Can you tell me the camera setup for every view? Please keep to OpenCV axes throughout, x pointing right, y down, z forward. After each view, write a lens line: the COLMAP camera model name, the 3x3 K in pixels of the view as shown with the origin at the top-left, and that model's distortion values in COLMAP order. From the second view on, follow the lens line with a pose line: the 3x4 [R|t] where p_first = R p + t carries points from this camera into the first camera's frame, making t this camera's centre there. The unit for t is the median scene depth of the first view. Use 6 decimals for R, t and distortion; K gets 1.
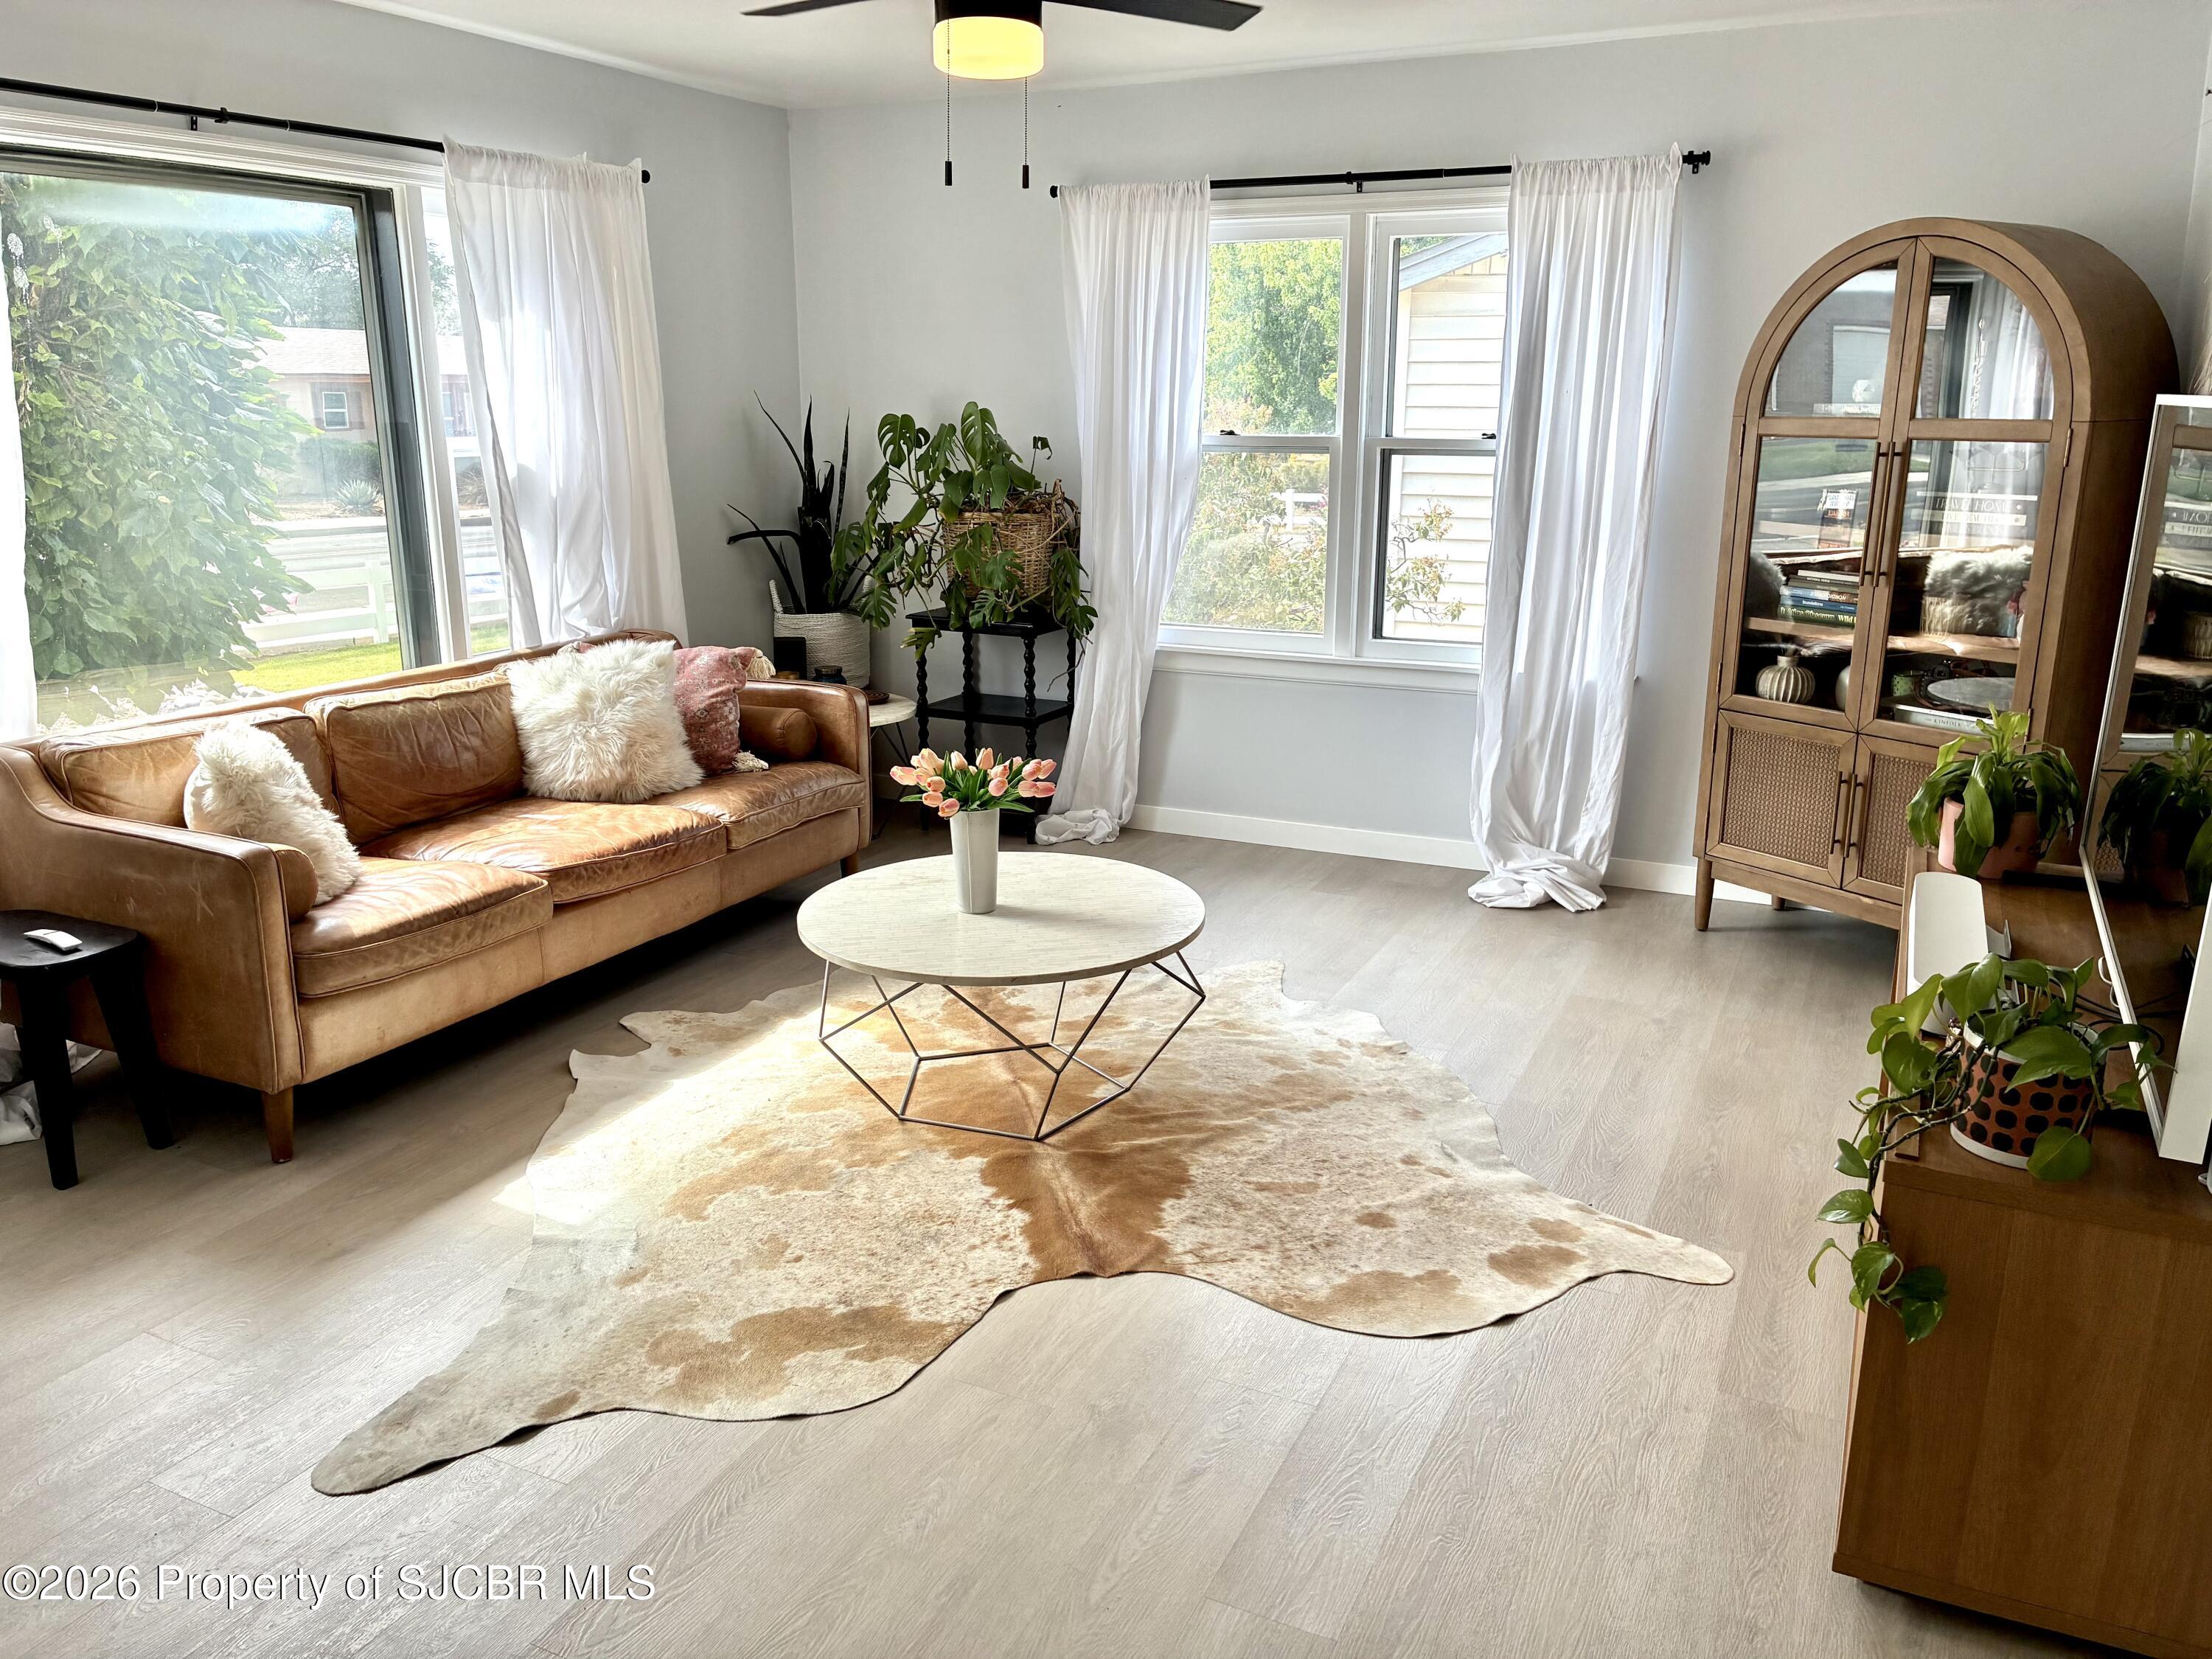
lens RADIAL K [[1664.2, 0, 1128.6], [0, 1664.2, 836.1], [0, 0, 1]] dist [0.025974, -0.063781]
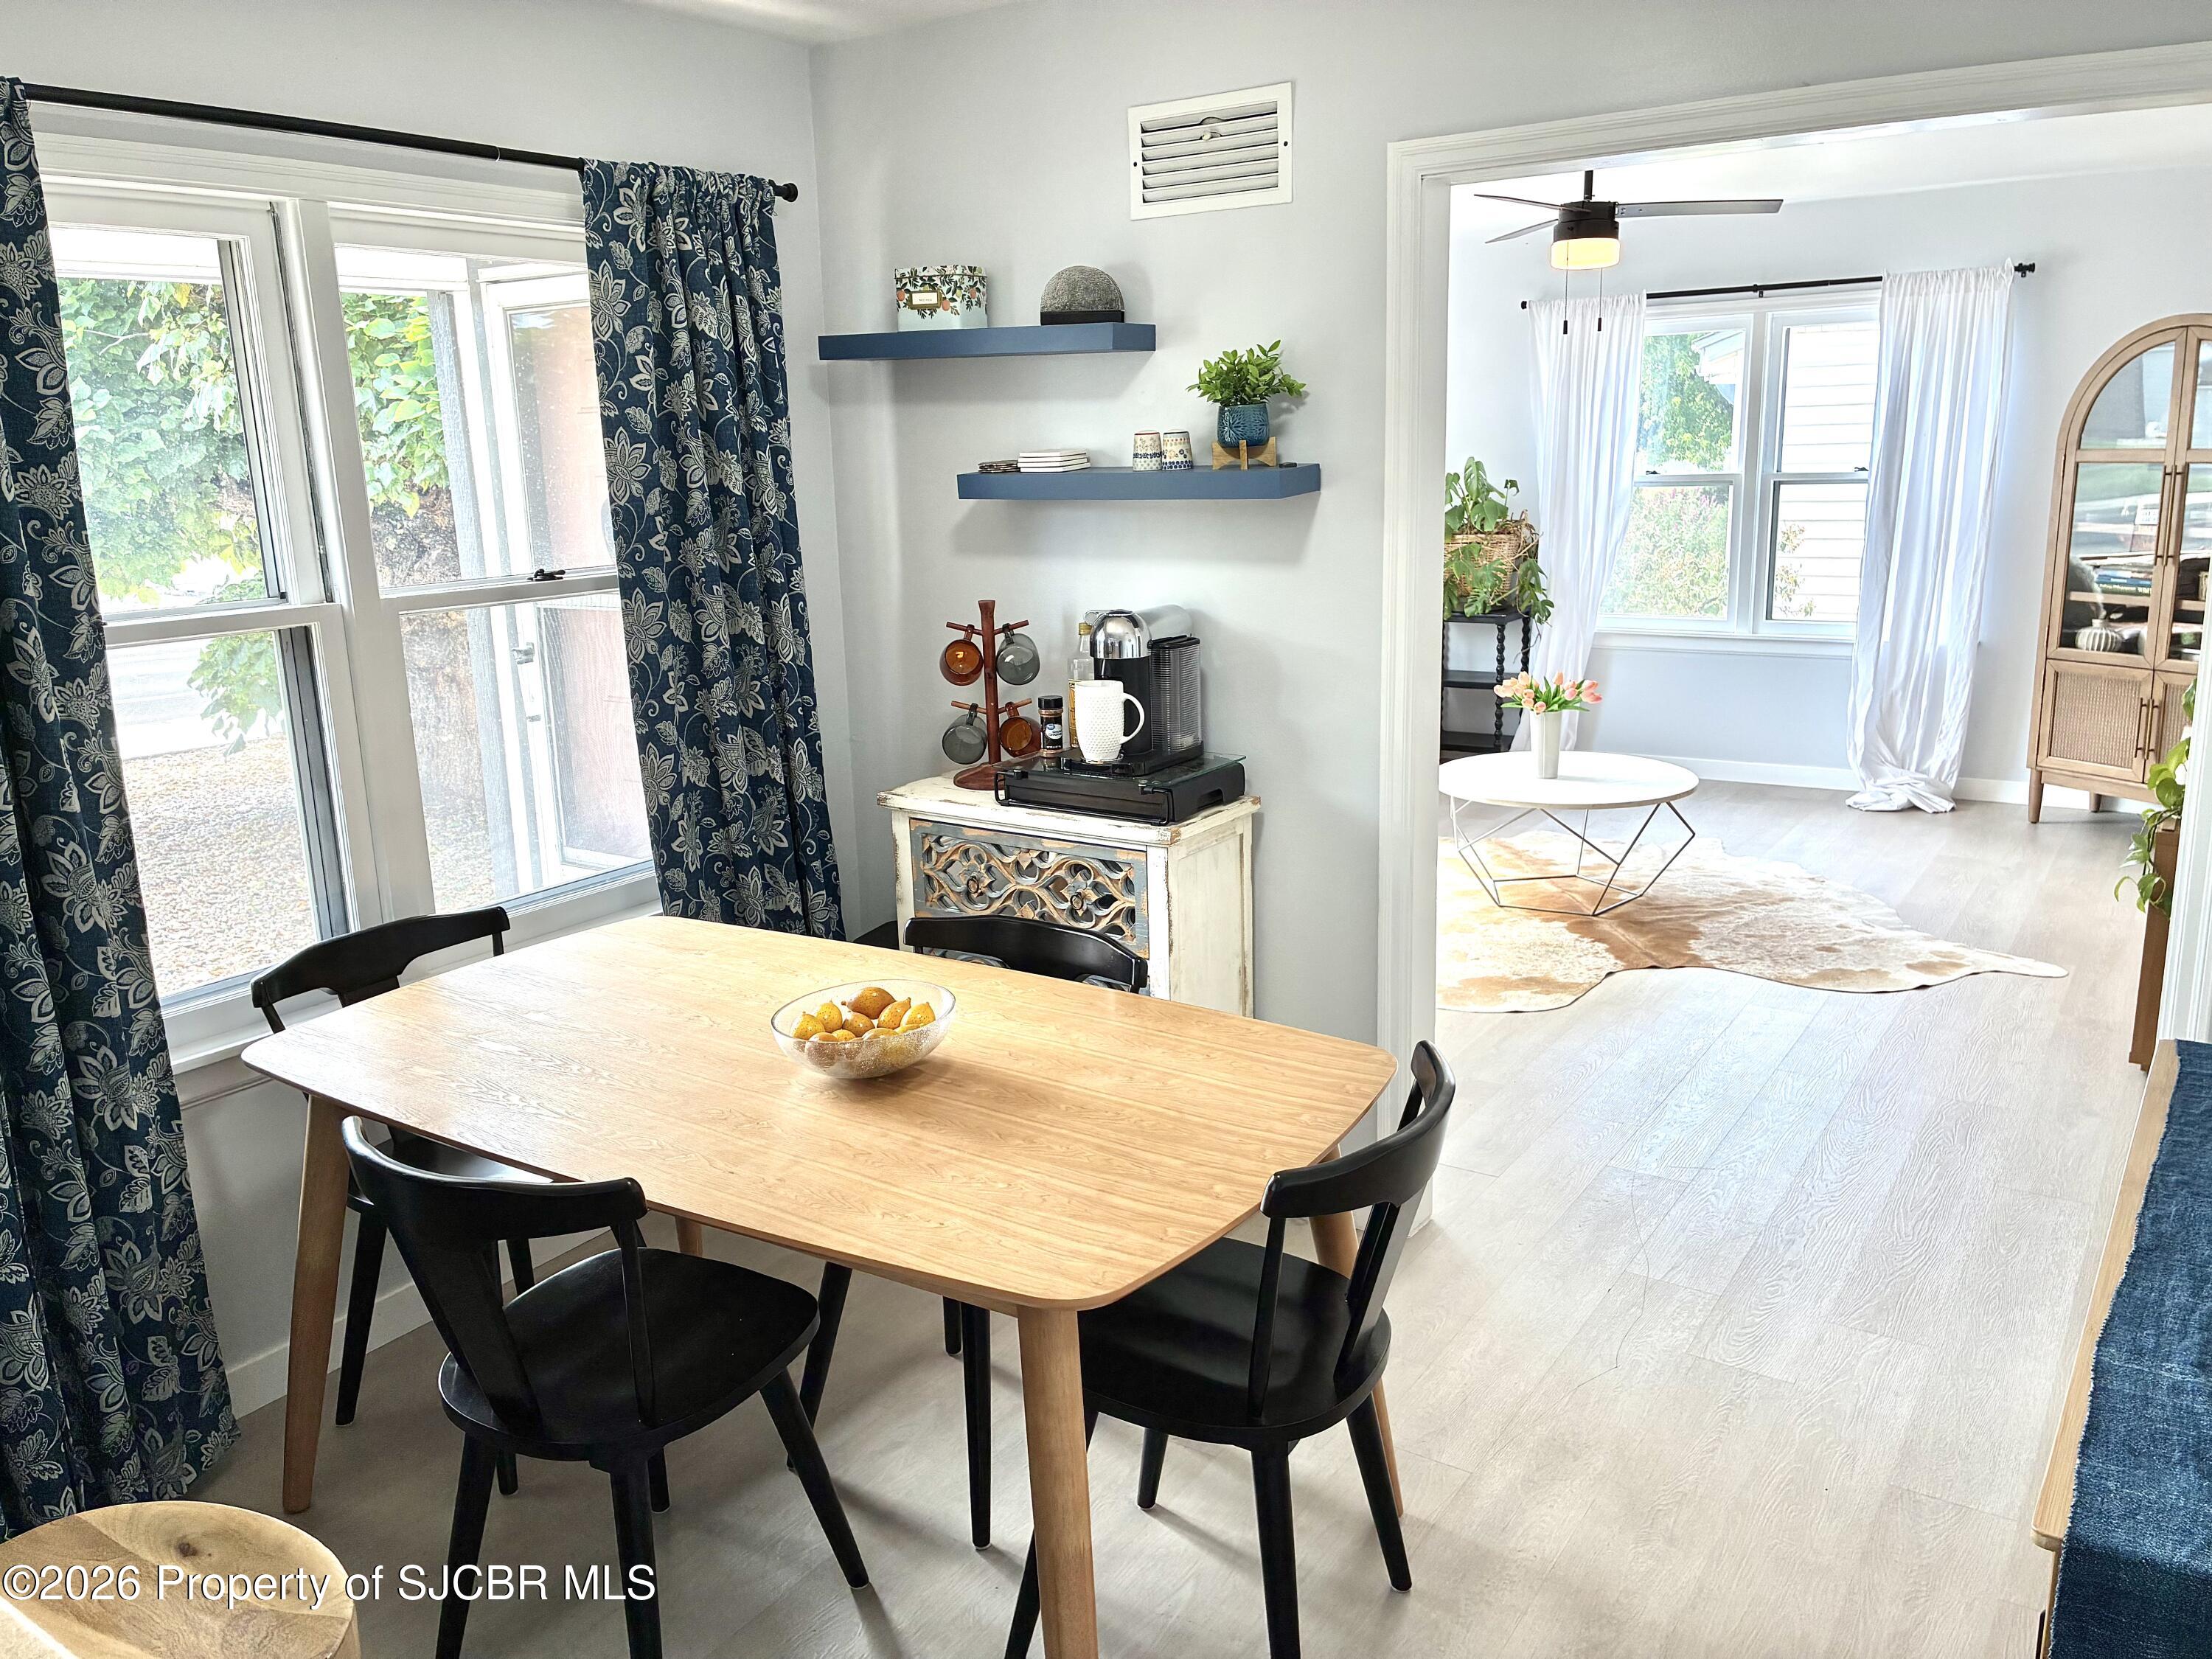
lens RADIAL K [[1677.4, 0, 1104.4], [0, 1677.4, 826.5], [0, 0, 1]] dist [0.055685, -0.061412]
pose [[0.987833, 0.001699, -0.155512, -0.207273], [-0.006551, 0.999508, -0.030687, 0.115405], [0.155383, 0.031333, 0.987357, -0.528640]]
